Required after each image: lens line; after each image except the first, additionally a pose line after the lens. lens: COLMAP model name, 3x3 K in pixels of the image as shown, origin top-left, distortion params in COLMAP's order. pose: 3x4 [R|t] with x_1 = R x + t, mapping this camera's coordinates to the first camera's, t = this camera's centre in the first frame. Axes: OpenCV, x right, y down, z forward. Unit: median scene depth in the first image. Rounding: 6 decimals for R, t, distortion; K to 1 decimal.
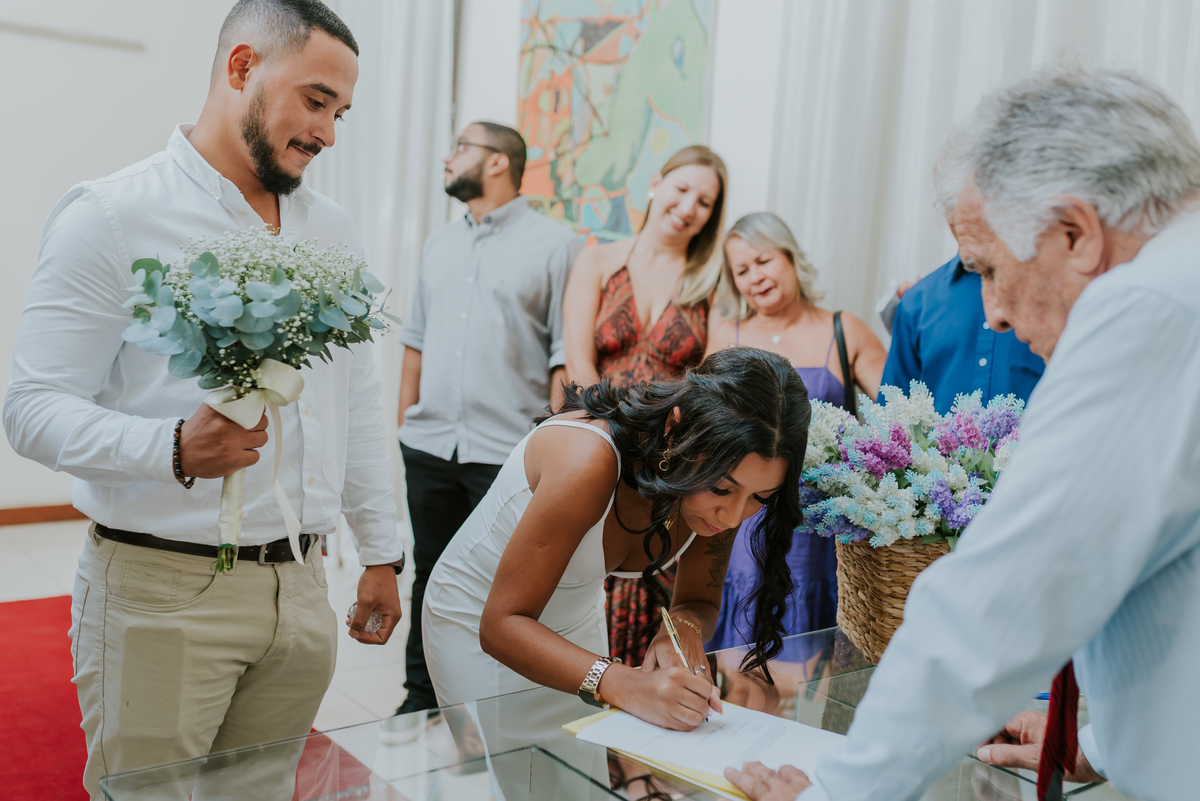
lens RADIAL K [[1205.3, 0, 552.6], [0, 1205.3, 442.7], [0, 0, 1]] dist [0.013519, 0.000000]
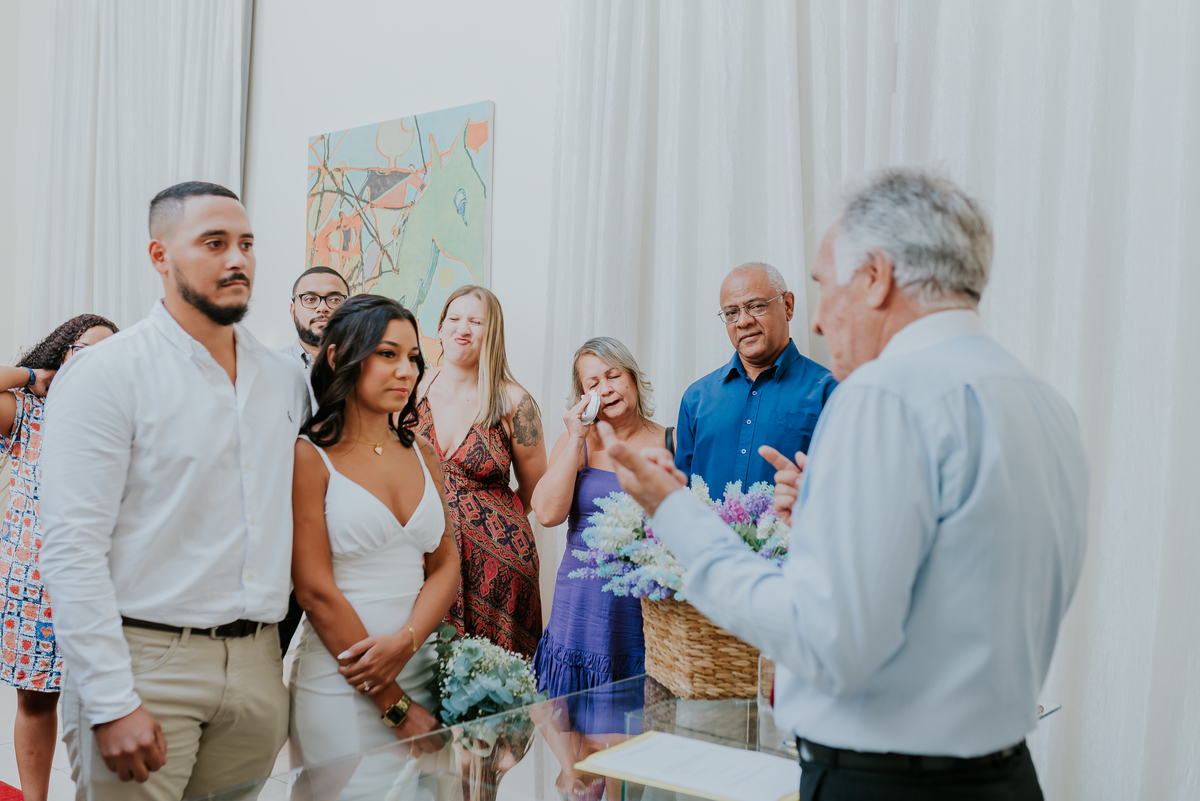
lens RADIAL K [[1205.3, 0, 626.8], [0, 1205.3, 420.3], [0, 0, 1]] dist [0.013519, 0.000000]
pose [[0.963222, -0.029740, 0.267058, -0.052927], [0.059265, 0.992895, -0.103184, 0.009073], [-0.262091, 0.115216, 0.958141, -0.107888]]
